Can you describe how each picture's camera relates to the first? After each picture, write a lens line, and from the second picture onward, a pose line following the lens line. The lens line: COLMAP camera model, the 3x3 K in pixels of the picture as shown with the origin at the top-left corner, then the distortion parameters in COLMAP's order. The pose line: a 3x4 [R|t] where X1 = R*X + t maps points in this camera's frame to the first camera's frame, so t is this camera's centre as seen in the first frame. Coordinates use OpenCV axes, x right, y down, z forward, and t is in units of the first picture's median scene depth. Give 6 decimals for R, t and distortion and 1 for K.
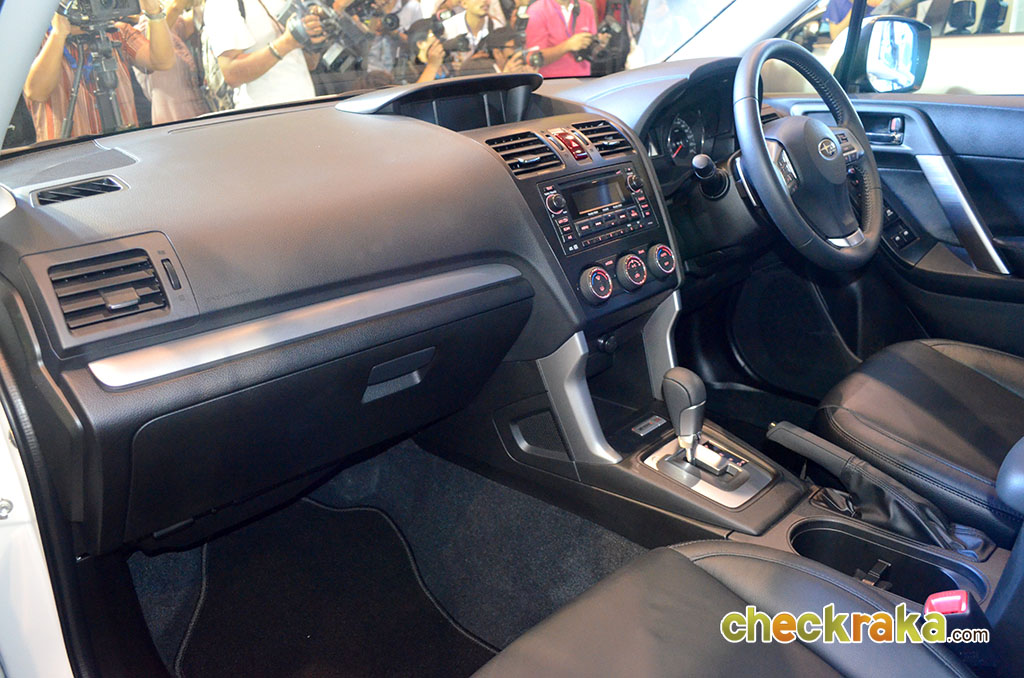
lens RADIAL K [[801.7, 0, 512.0], [0, 801.7, 339.0], [0, 0, 1]] dist [-0.085602, 0.000968]
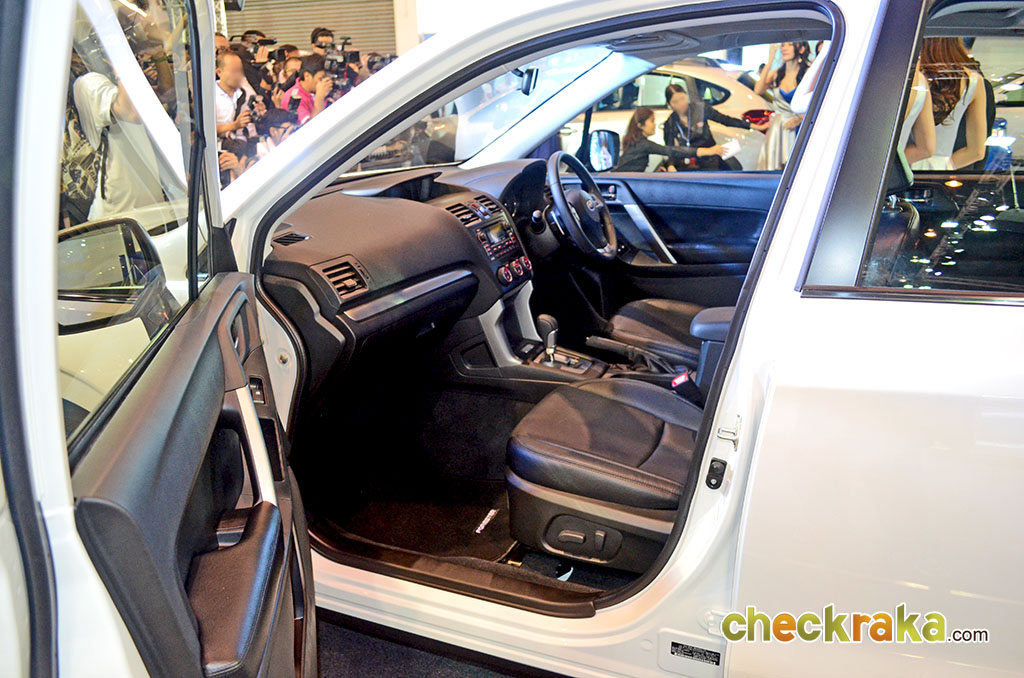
lens RADIAL K [[801.7, 0, 512.0], [0, 801.7, 339.0], [0, 0, 1]] dist [-0.085602, 0.000968]
pose [[0.920812, -0.097195, 0.377701, -0.580414], [0.123009, 0.991395, -0.044769, 0.162735], [-0.370099, 0.087685, 0.924845, -0.774635]]
